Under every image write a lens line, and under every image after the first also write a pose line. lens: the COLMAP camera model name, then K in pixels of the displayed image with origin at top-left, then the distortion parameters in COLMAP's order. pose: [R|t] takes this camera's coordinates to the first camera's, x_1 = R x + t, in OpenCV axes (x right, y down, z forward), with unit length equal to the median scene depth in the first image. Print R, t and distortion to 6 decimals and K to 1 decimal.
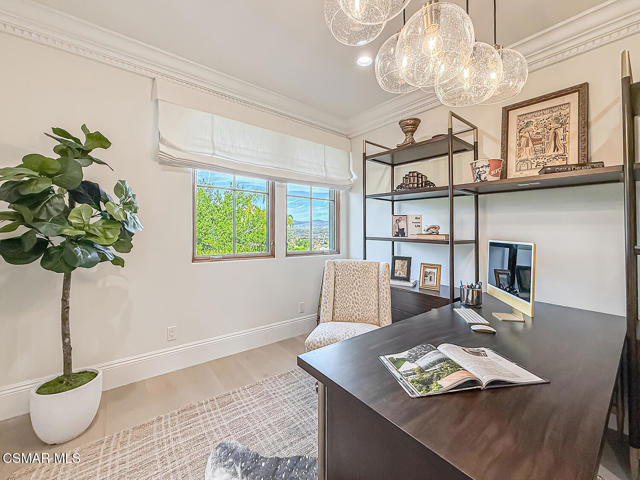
lens RADIAL K [[265.3, 0, 318.4], [0, 265.3, 227.2], [0, 0, 1]] dist [-0.001080, -0.000203]
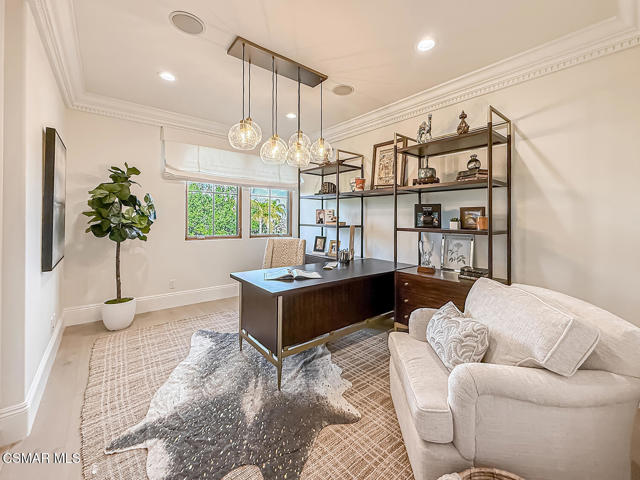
lens RADIAL K [[270.7, 0, 316.9], [0, 270.7, 214.7], [0, 0, 1]] dist [0.000689, 0.000062]
pose [[0.999966, -0.003330, 0.007601, 0.346137], [0.003369, 0.999981, -0.005134, -0.010429], [-0.007584, 0.005159, 0.999958, -0.724133]]
